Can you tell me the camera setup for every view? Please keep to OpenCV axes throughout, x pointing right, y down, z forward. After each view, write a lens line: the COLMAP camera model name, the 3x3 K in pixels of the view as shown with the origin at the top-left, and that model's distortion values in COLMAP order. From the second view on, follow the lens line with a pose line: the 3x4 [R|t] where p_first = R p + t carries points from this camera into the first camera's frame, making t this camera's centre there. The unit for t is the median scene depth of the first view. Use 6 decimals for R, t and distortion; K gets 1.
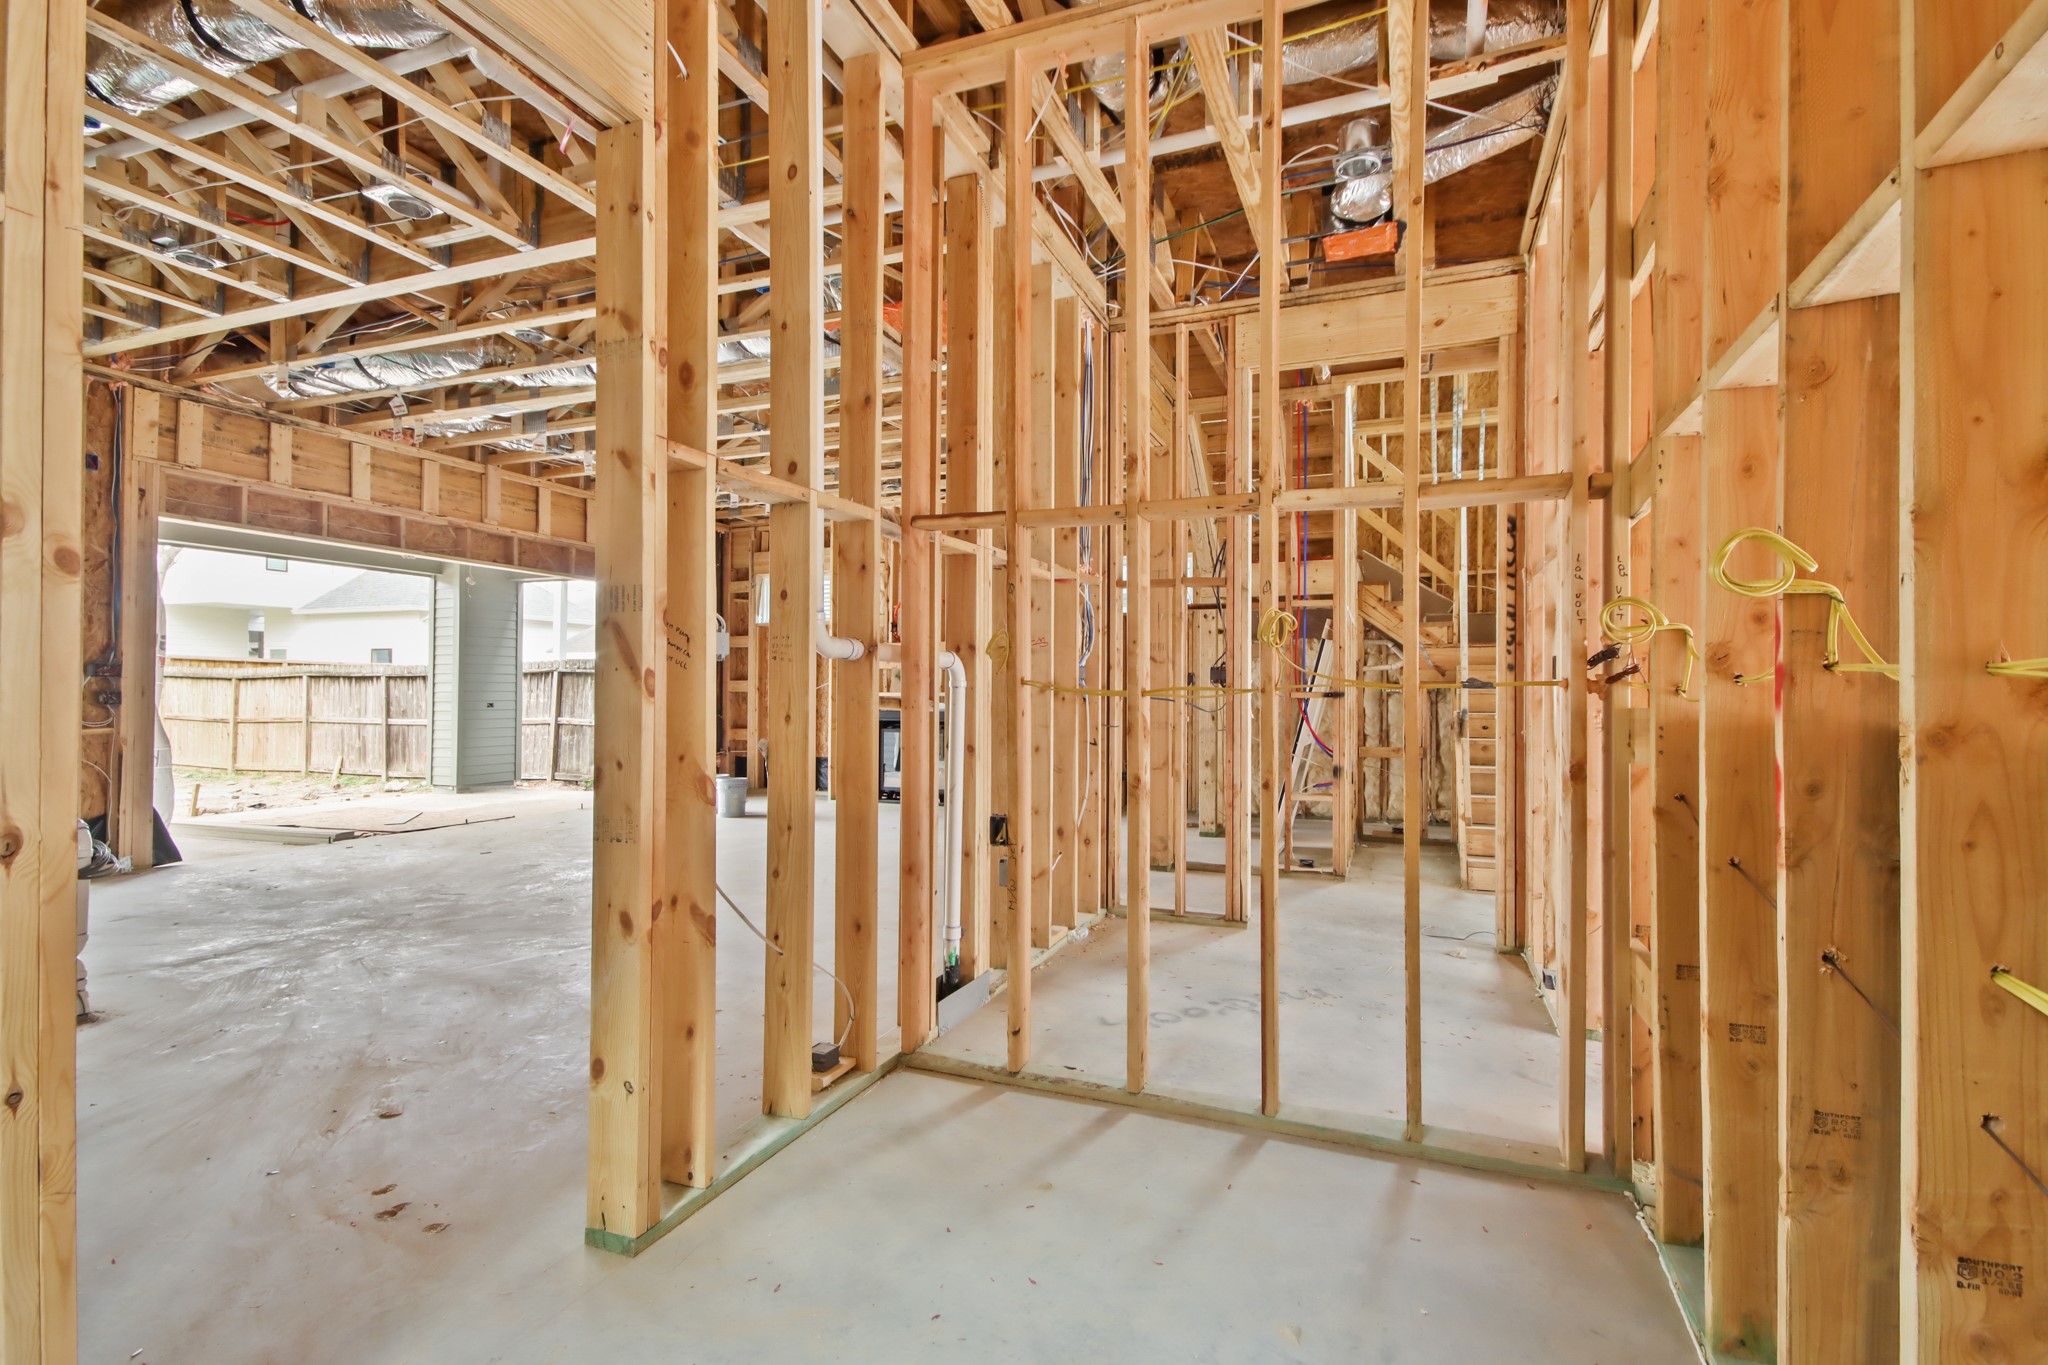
lens RADIAL K [[947.2, 0, 1010.3], [0, 947.2, 684.0], [0, 0, 1]] dist [0.025917, -0.003806]
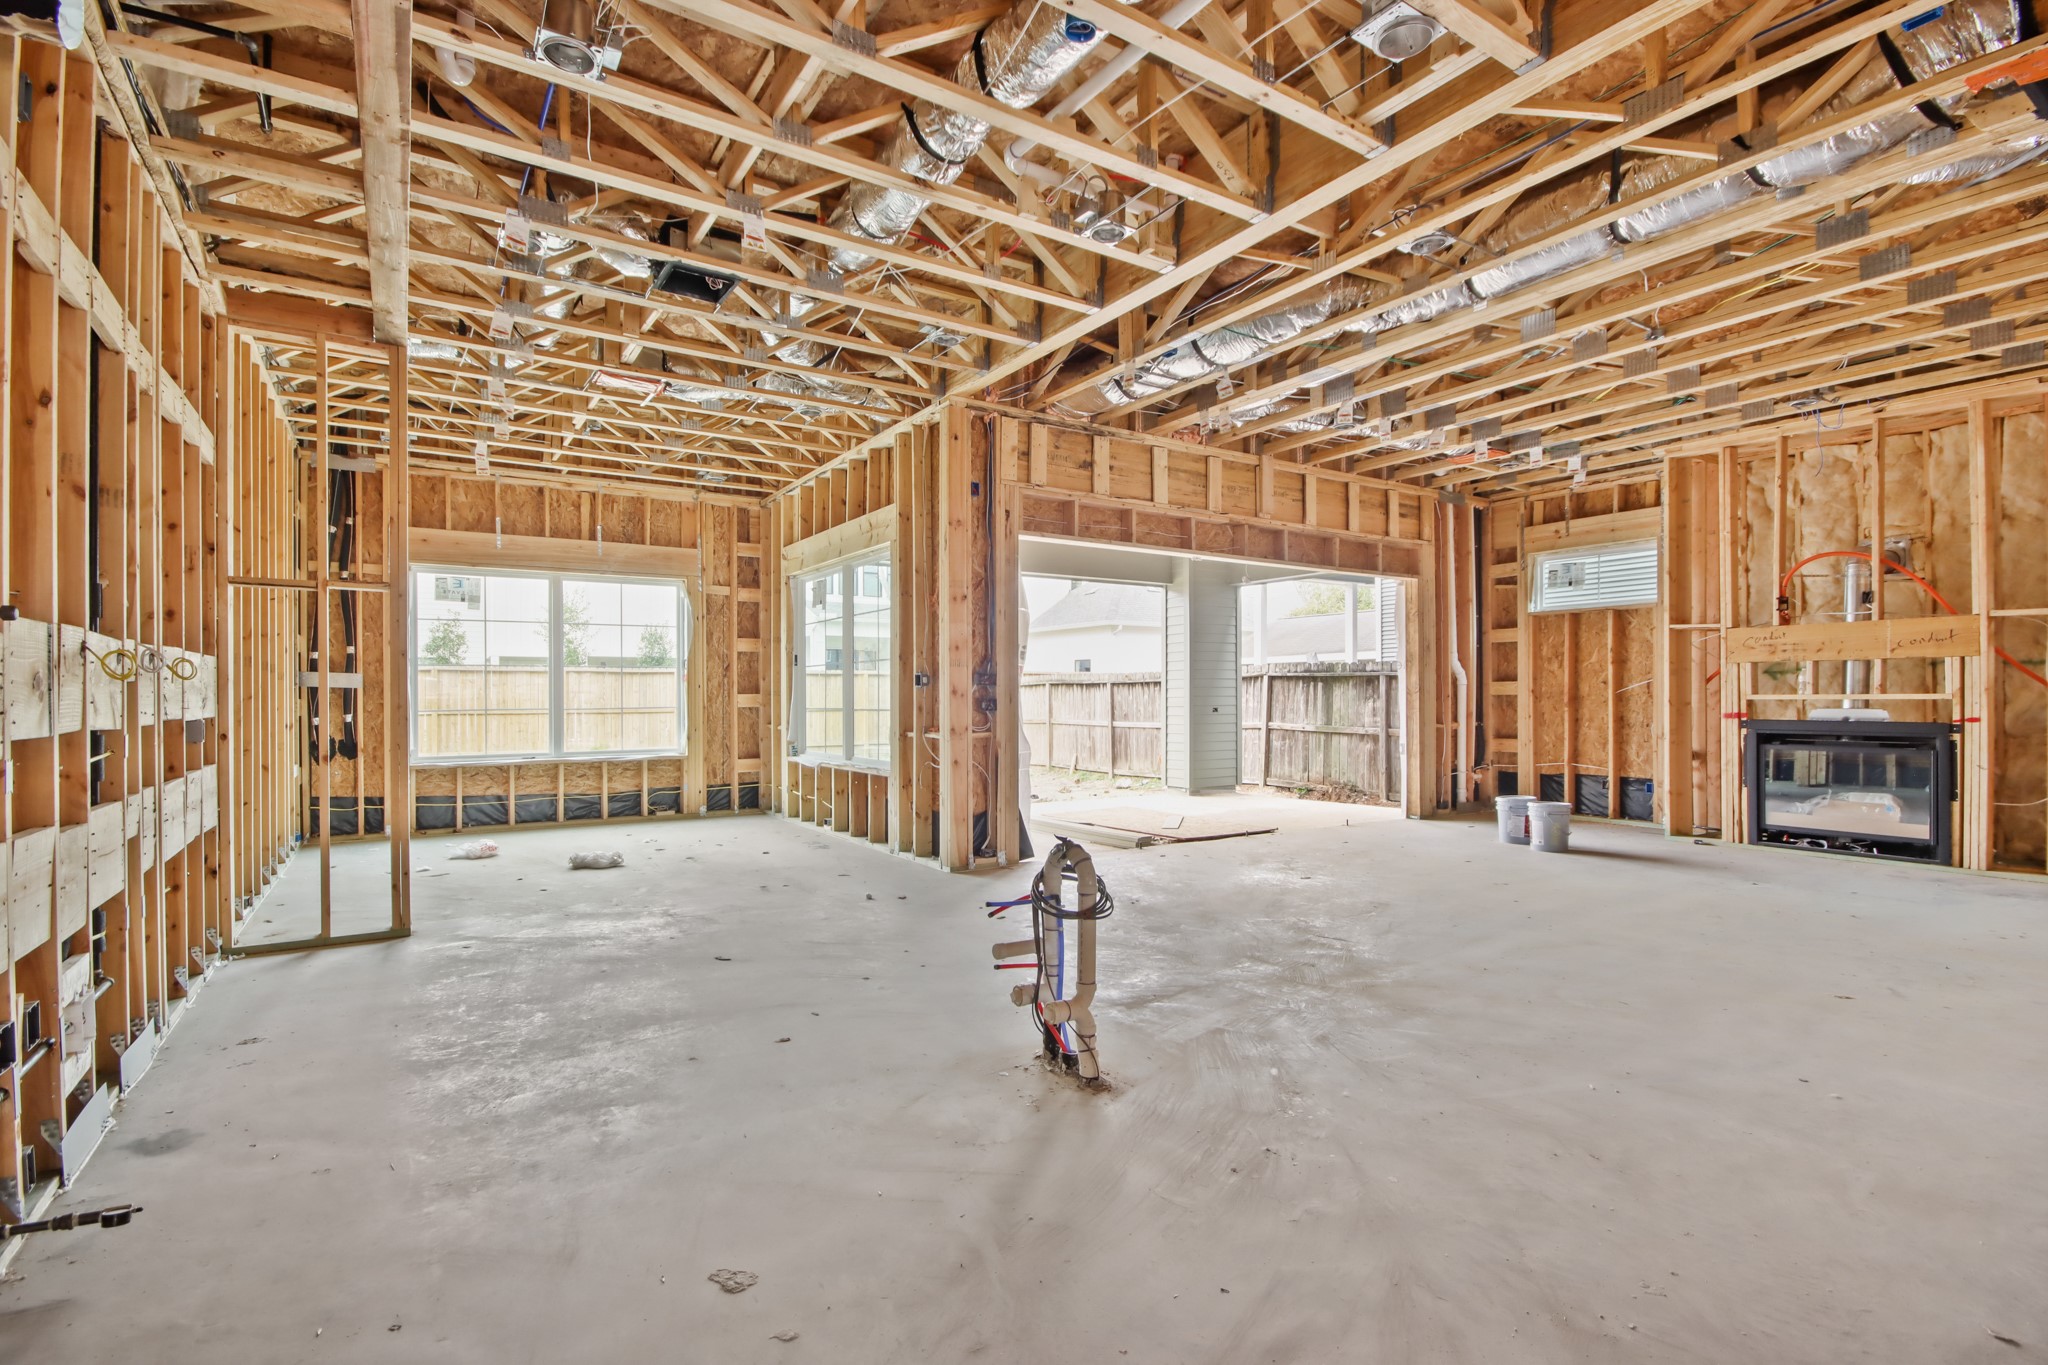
lens RADIAL K [[947.2, 0, 1068.1], [0, 947.2, 693.1], [0, 0, 1]] dist [0.025917, -0.003806]
pose [[0.841556, -0.007881, -0.540113, -0.240011], [0.011572, 0.999927, 0.003441, -0.001220], [0.540047, -0.009146, 0.841585, 0.128110]]
